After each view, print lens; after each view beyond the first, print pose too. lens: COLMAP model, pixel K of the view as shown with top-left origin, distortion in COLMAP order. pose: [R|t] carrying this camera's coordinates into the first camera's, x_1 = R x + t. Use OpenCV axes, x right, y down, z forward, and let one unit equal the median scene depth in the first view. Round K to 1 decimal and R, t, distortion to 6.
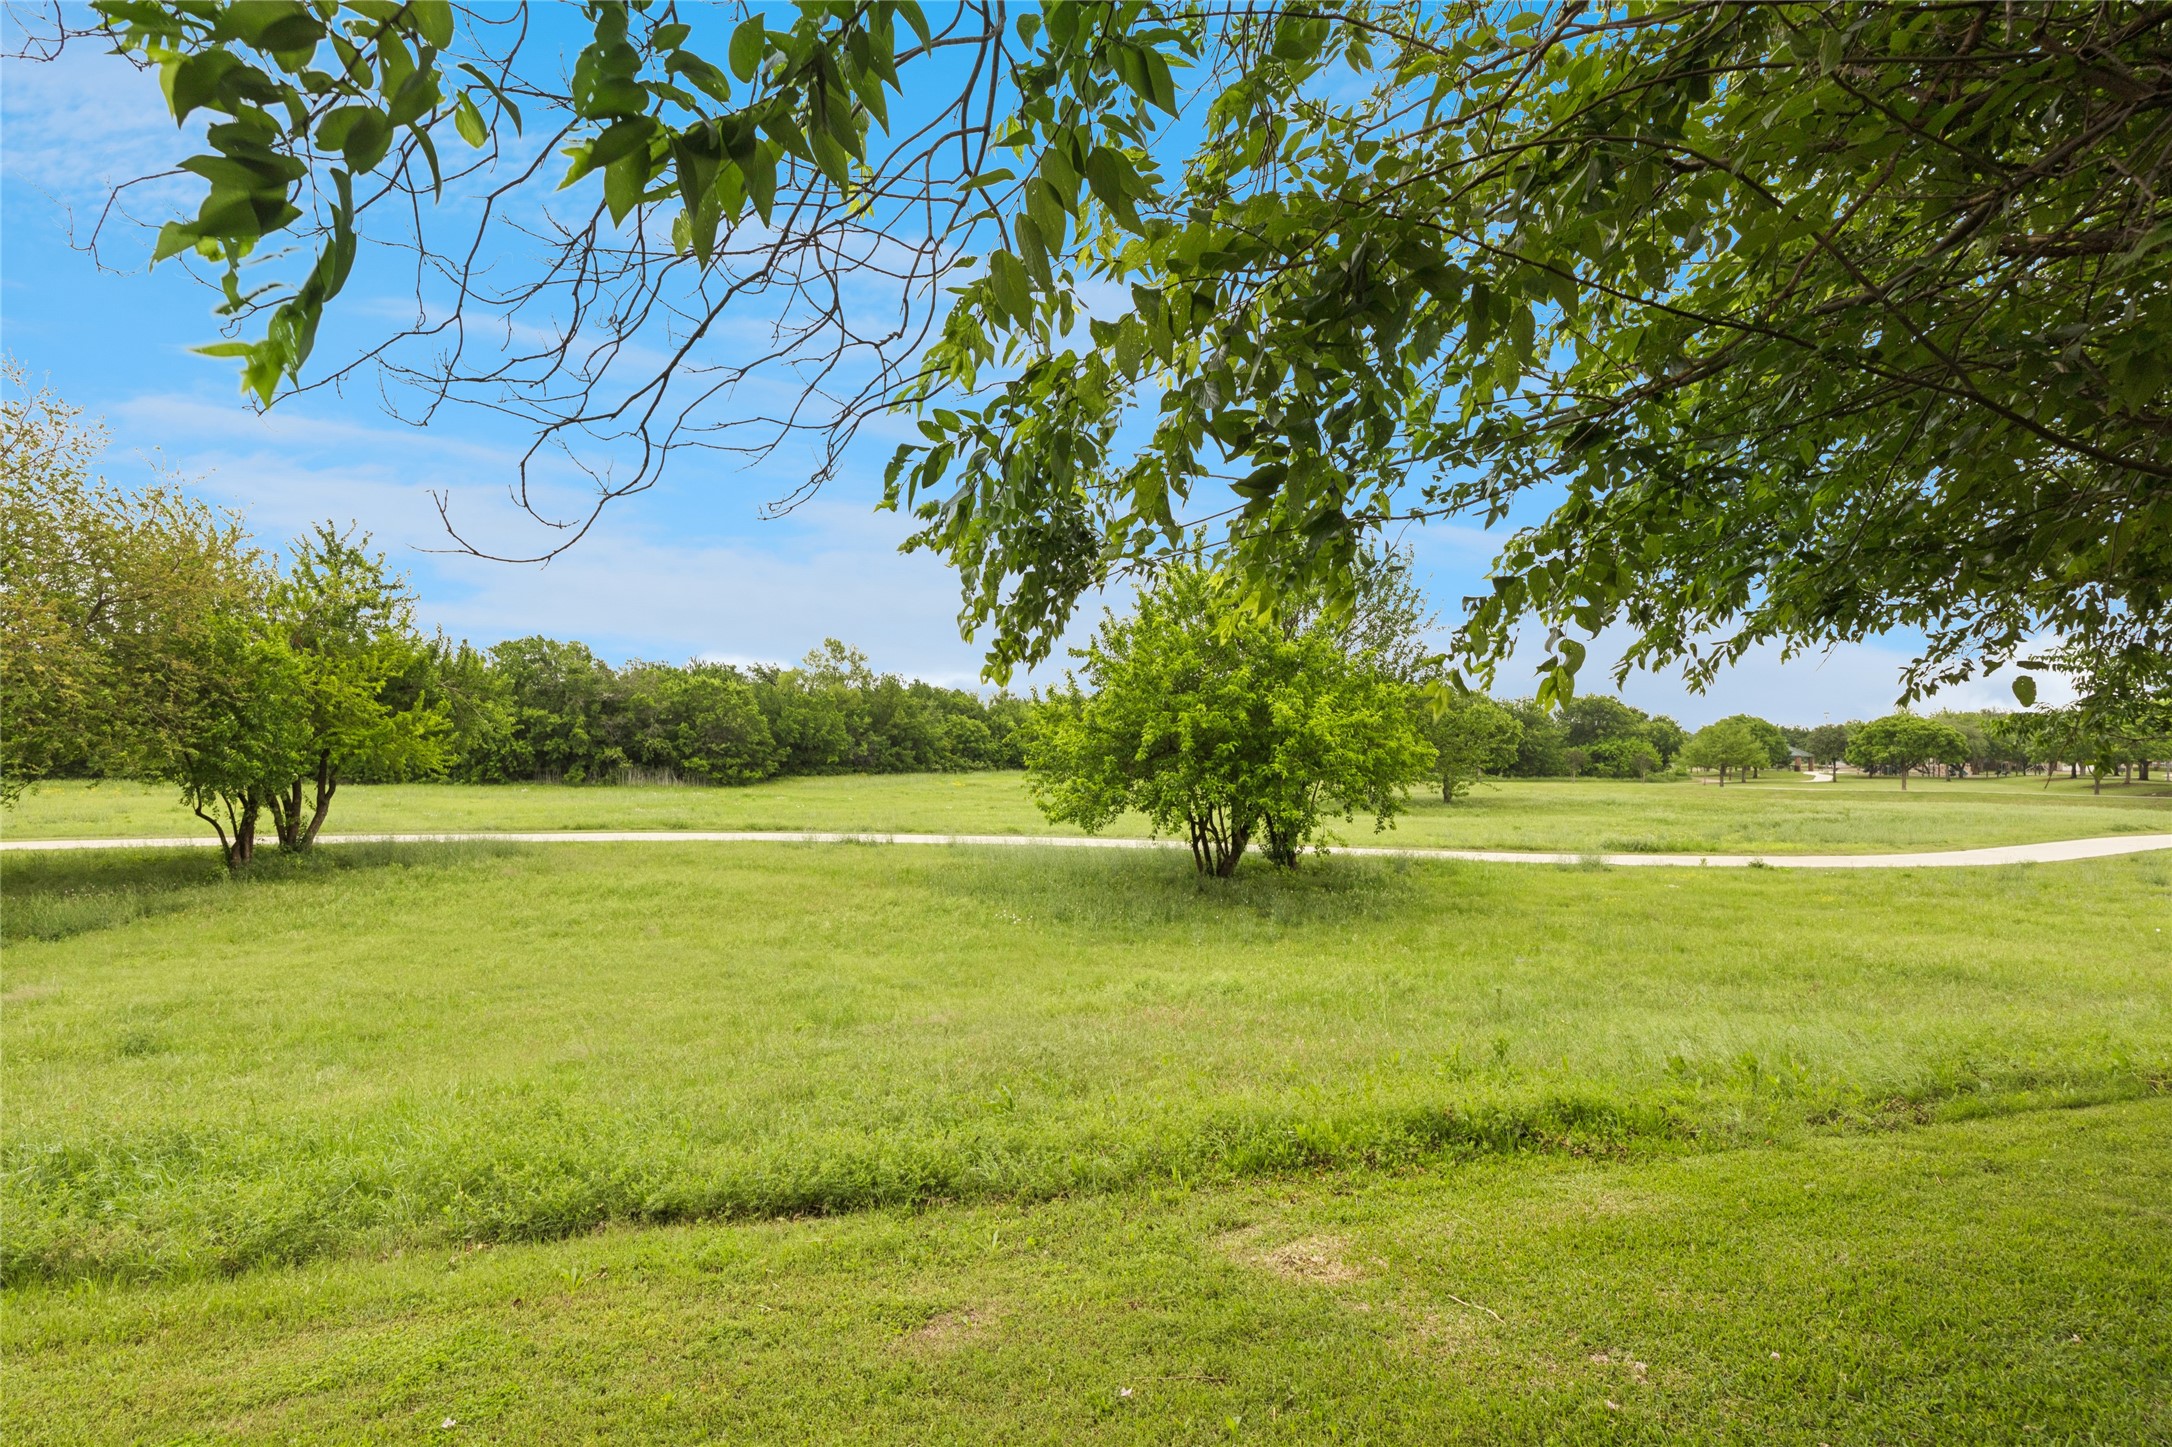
lens RADIAL K [[1051.2, 0, 1086.0], [0, 1051.2, 723.5], [0, 0, 1]] dist [-0.006951, 0.002079]
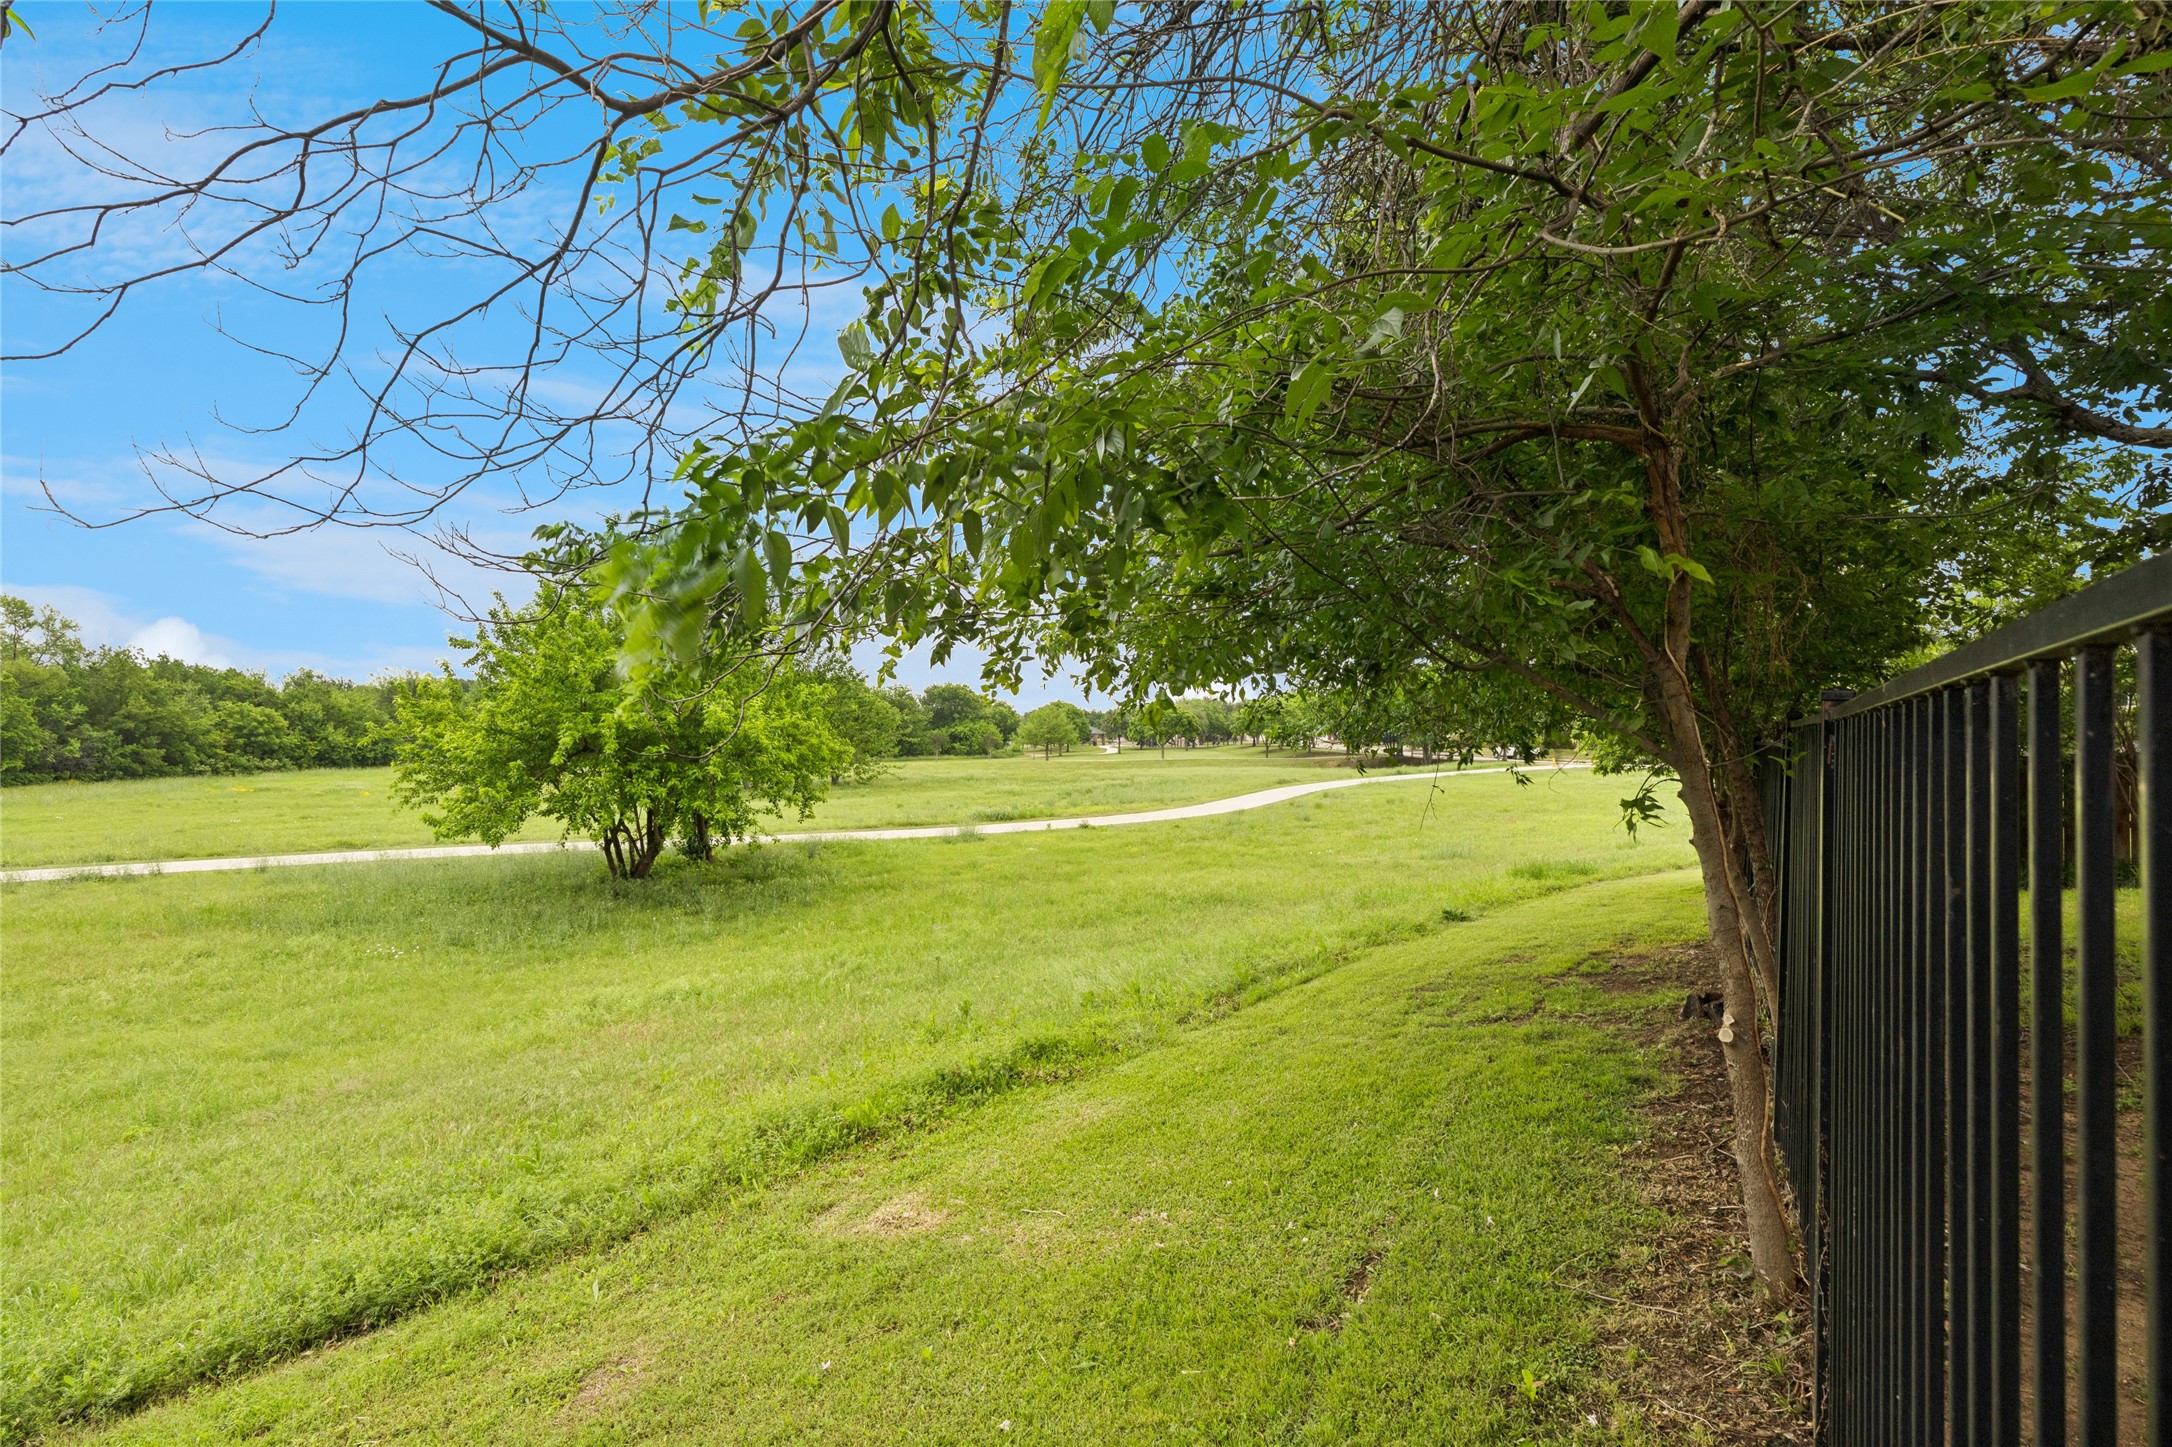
lens RADIAL K [[1051.2, 0, 1086.0], [0, 1051.2, 723.5], [0, 0, 1]] dist [-0.006951, 0.002079]
pose [[0.806590, -0.017014, 0.590866, -0.111867], [-0.003974, 0.999407, 0.034202, -0.033388], [-0.591097, -0.029935, 0.806044, -0.026616]]
